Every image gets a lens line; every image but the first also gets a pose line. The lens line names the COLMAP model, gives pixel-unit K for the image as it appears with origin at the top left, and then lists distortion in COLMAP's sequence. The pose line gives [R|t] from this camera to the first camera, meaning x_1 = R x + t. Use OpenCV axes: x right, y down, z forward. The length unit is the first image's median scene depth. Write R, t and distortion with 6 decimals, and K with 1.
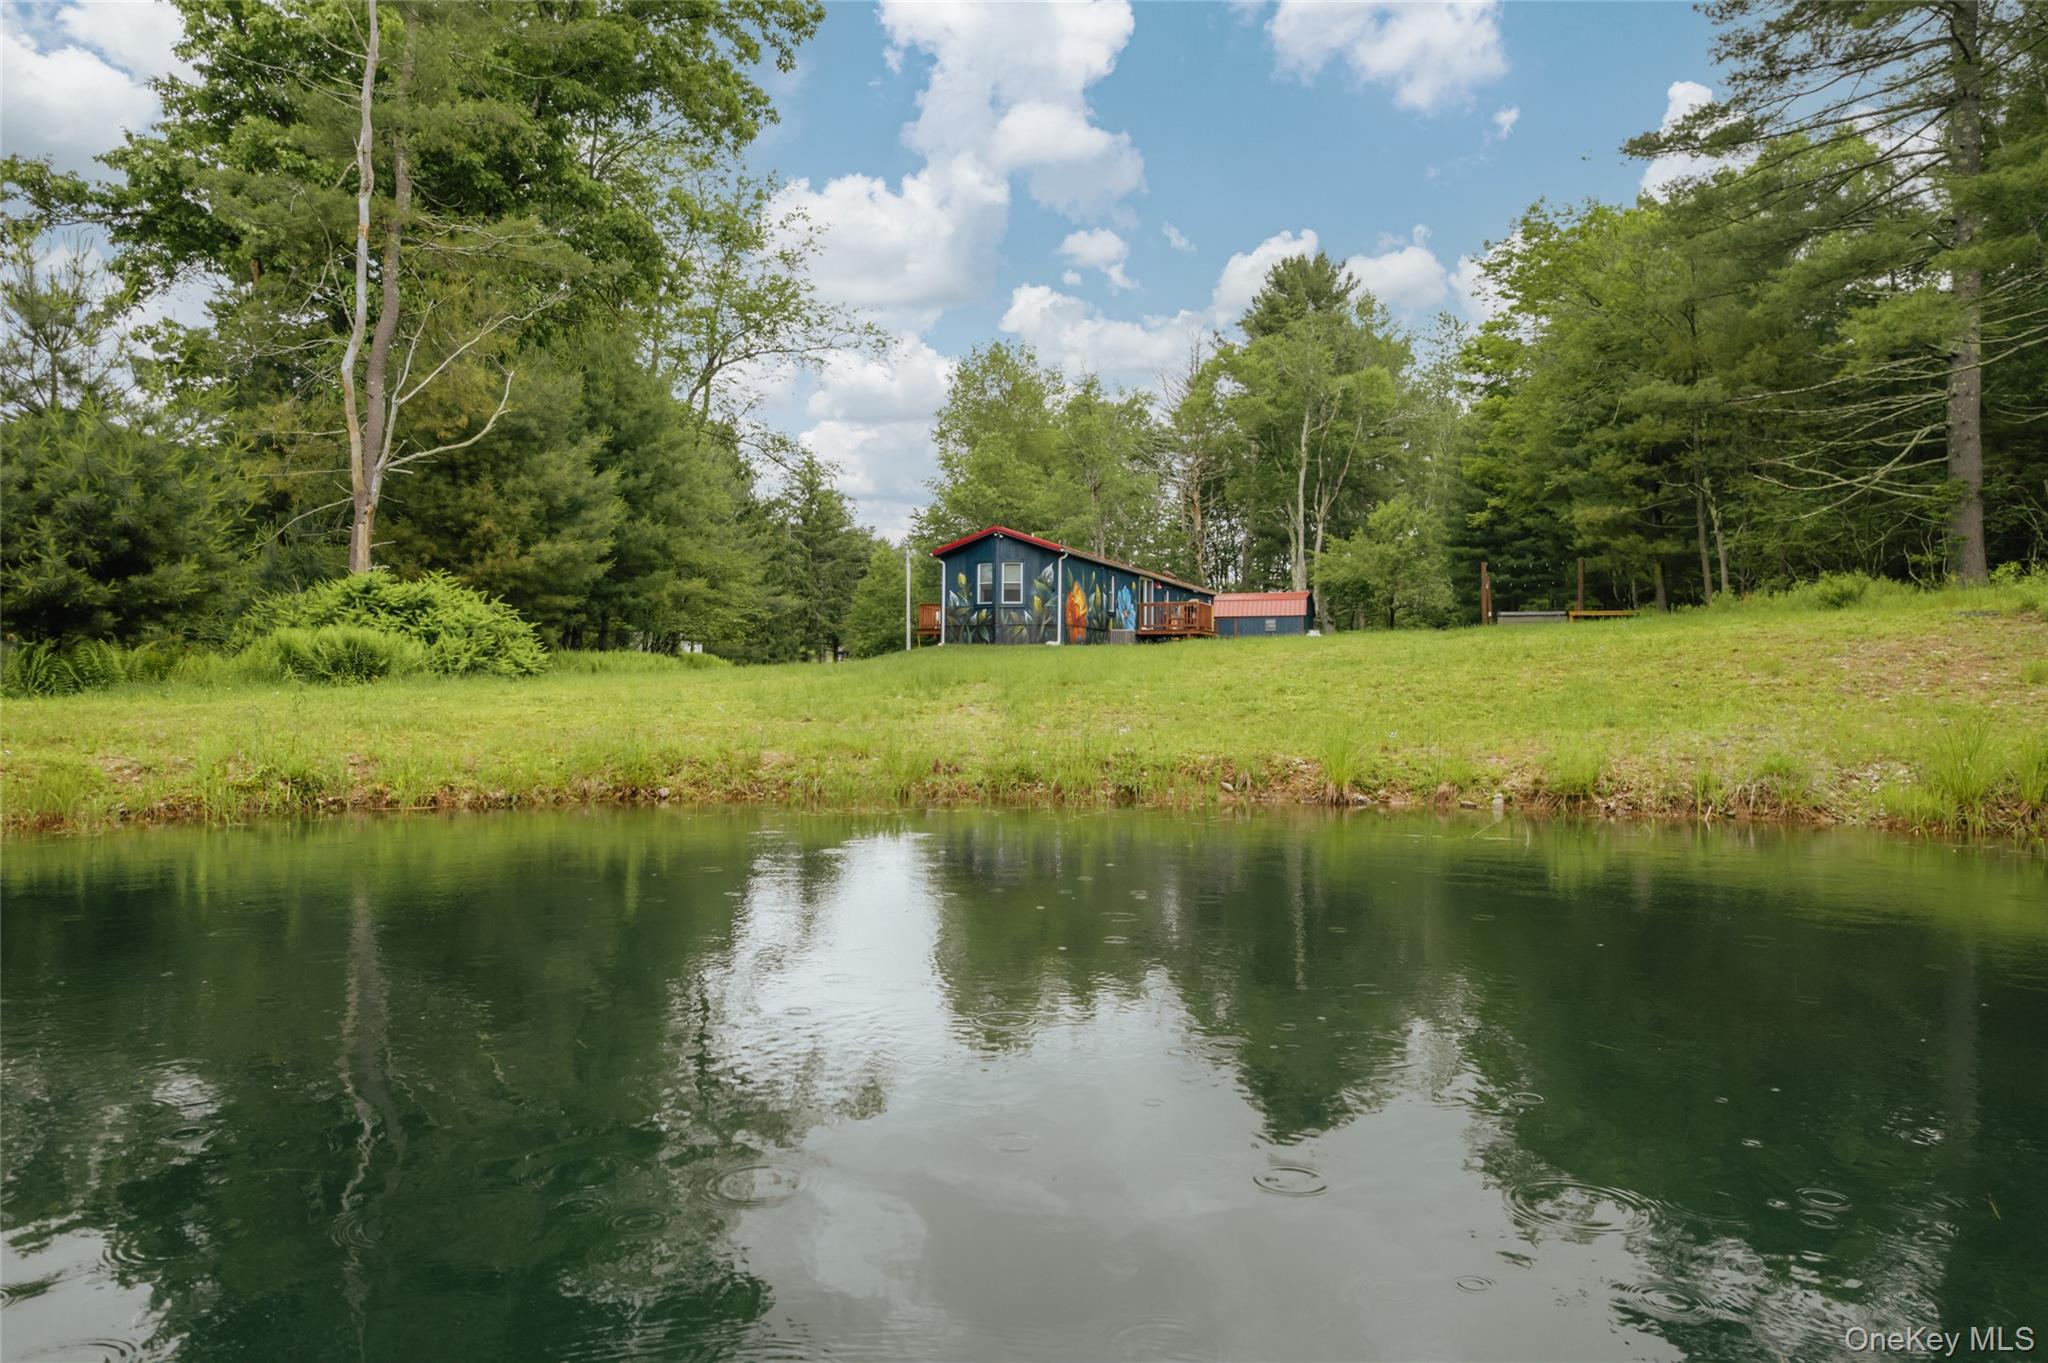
lens RADIAL K [[1306.3, 0, 1024.0], [0, 1306.3, 681.5], [0, 0, 1]] dist [0.000240, 0.001600]
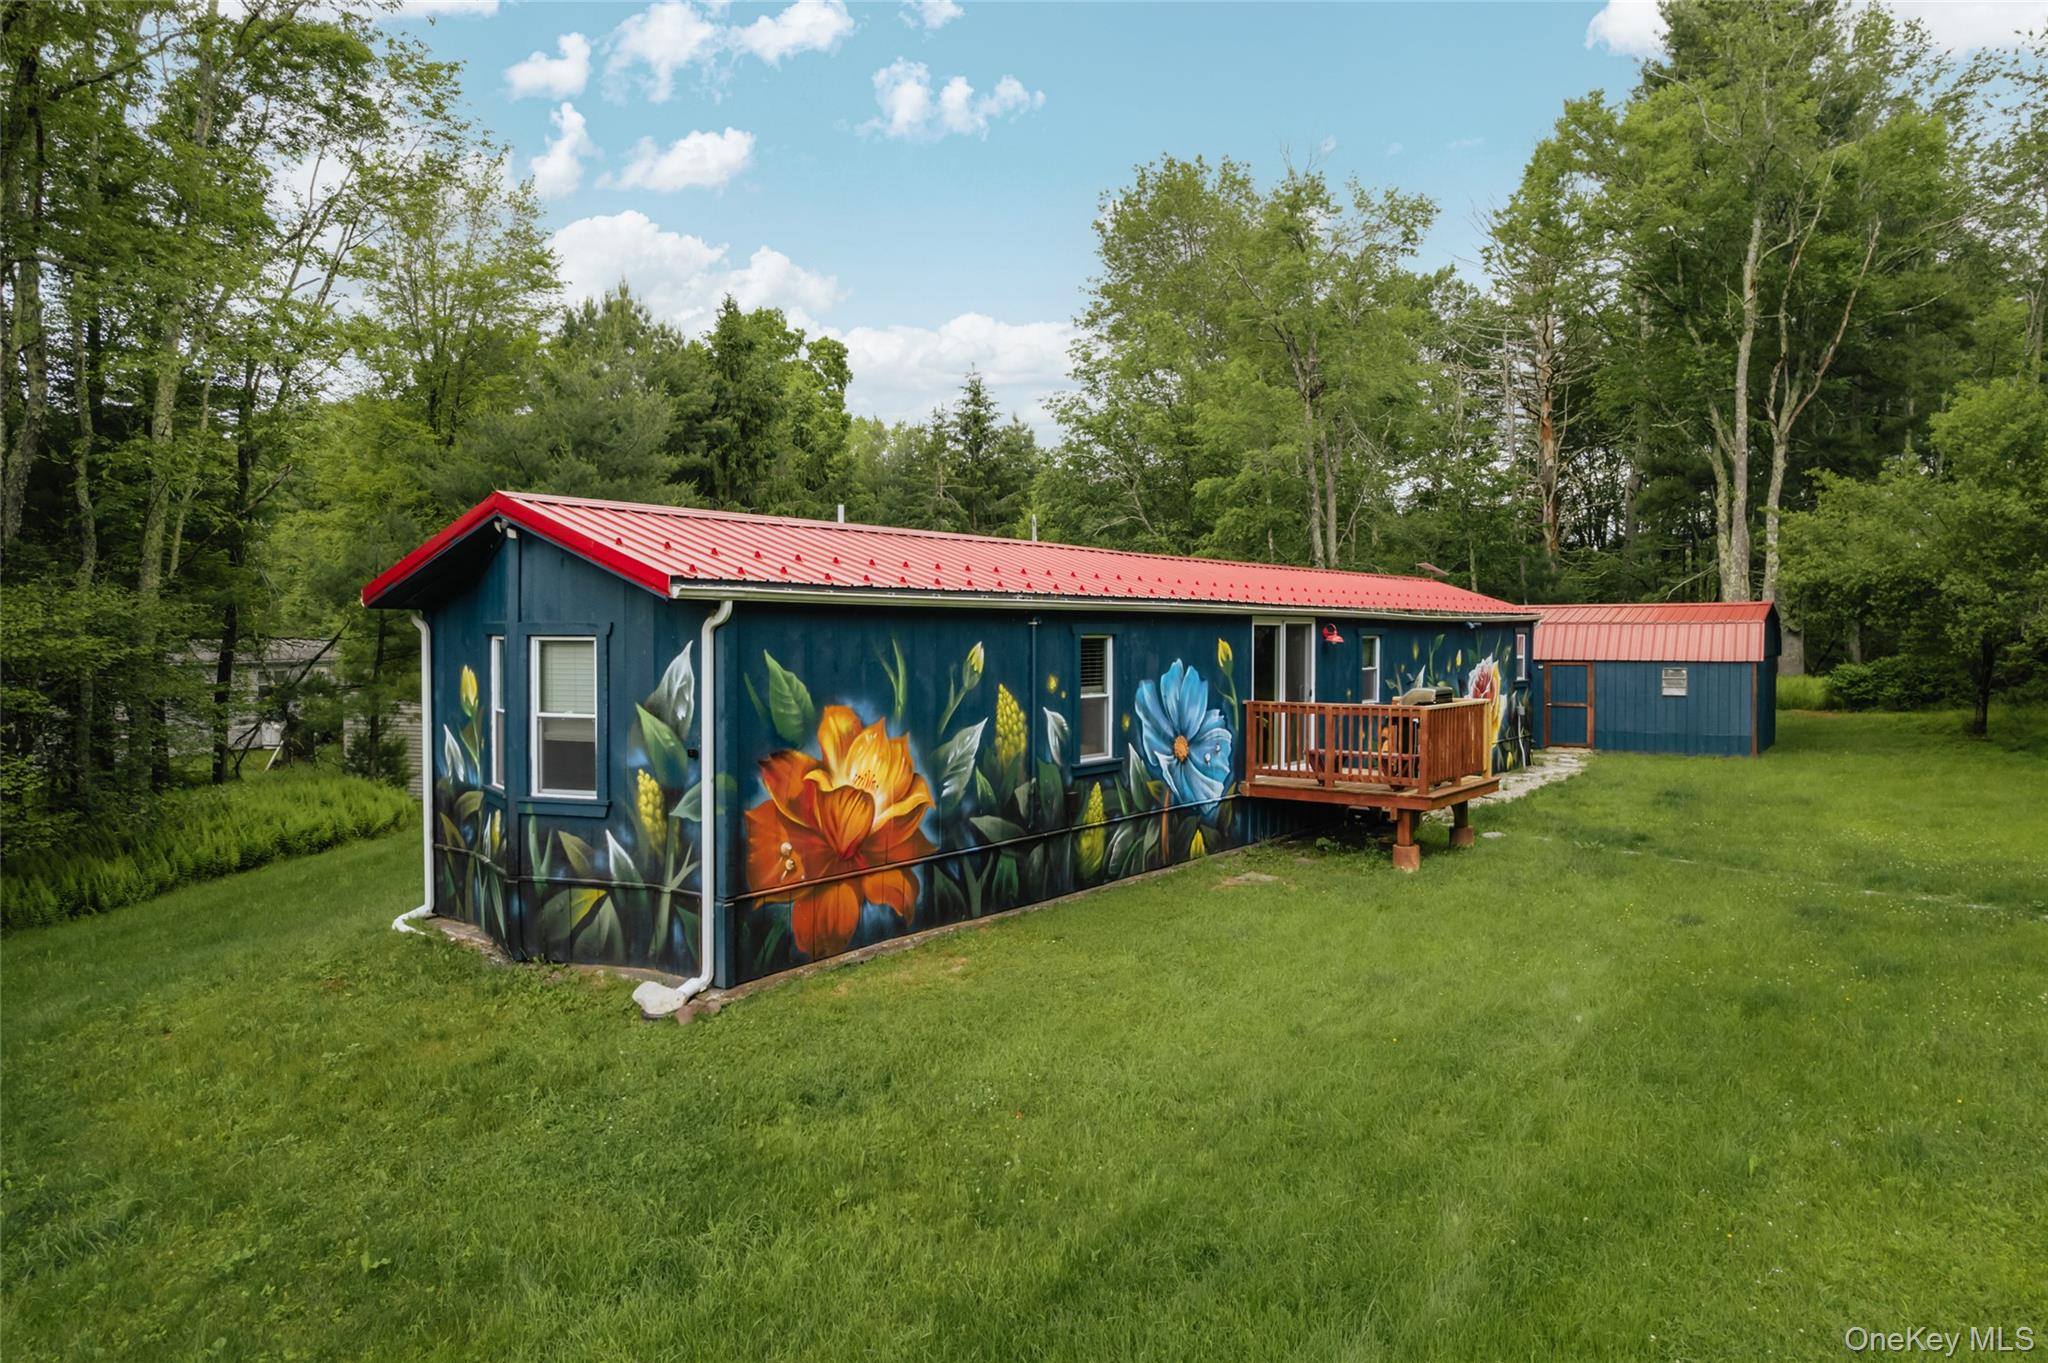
lens RADIAL K [[1317.5, 0, 1024.0], [0, 1317.5, 681.5], [0, 0, 1]] dist [-0.051513, 0.001475]
pose [[0.962231, 0.004514, -0.272195, 0.096568], [0.006377, 0.999214, 0.039115, -0.060910], [0.272158, -0.039374, 0.961447, 0.517003]]
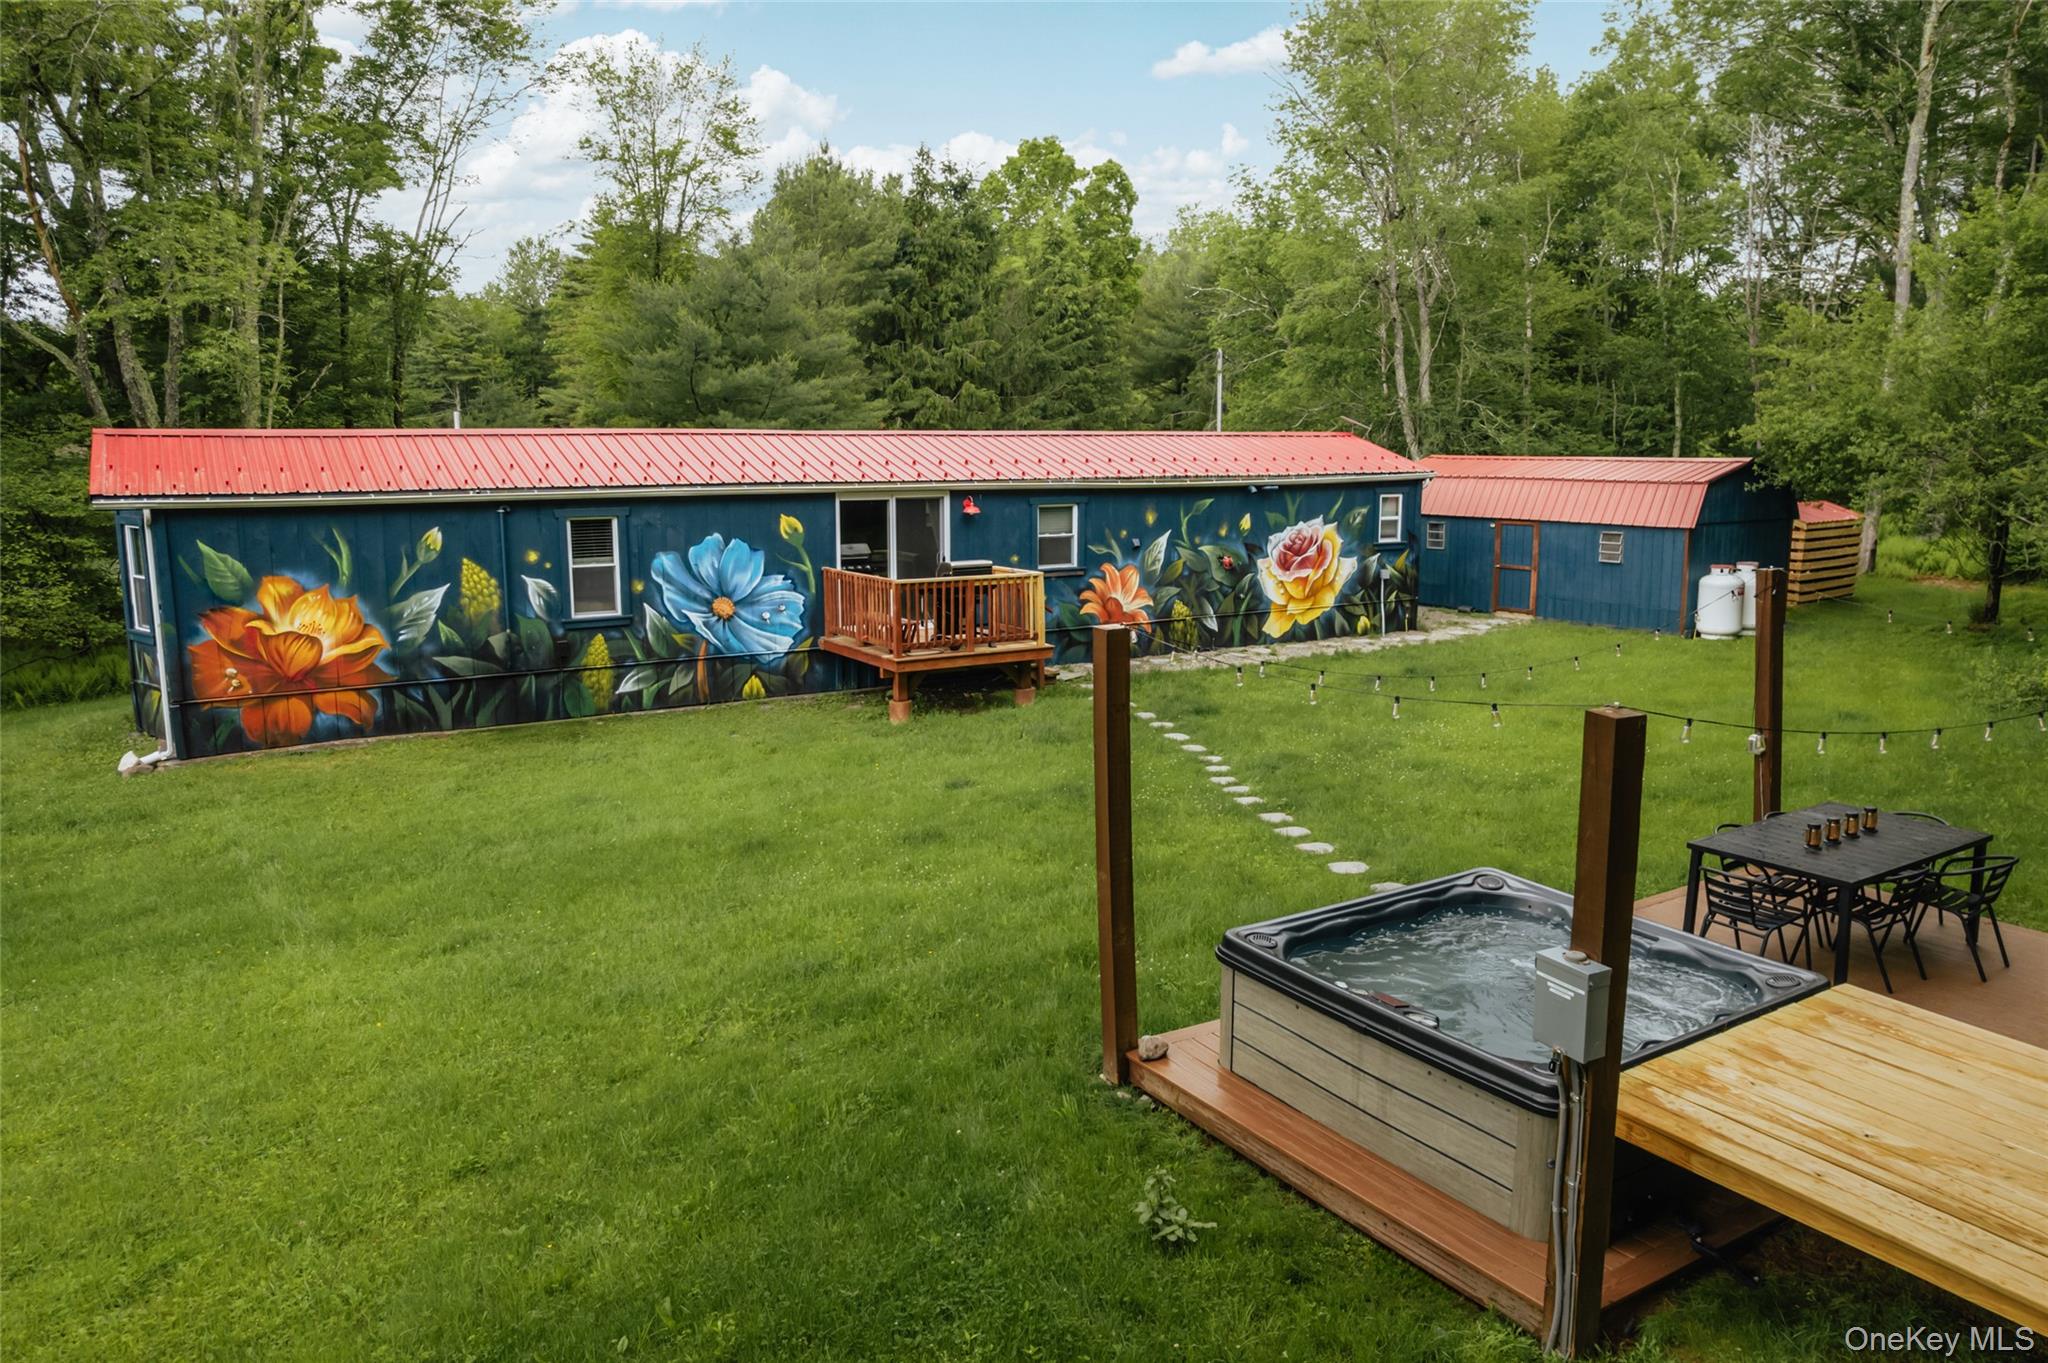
lens RADIAL K [[1345.8, 0, 1024.0], [0, 1345.8, 681.5], [0, 0, 1]] dist [-0.042598, 0.002711]
pose [[0.785375, 0.102368, -0.610498, 0.291365], [0.008472, 0.984361, 0.175957, -0.074465], [0.618963, -0.143364, 0.772225, 0.566007]]
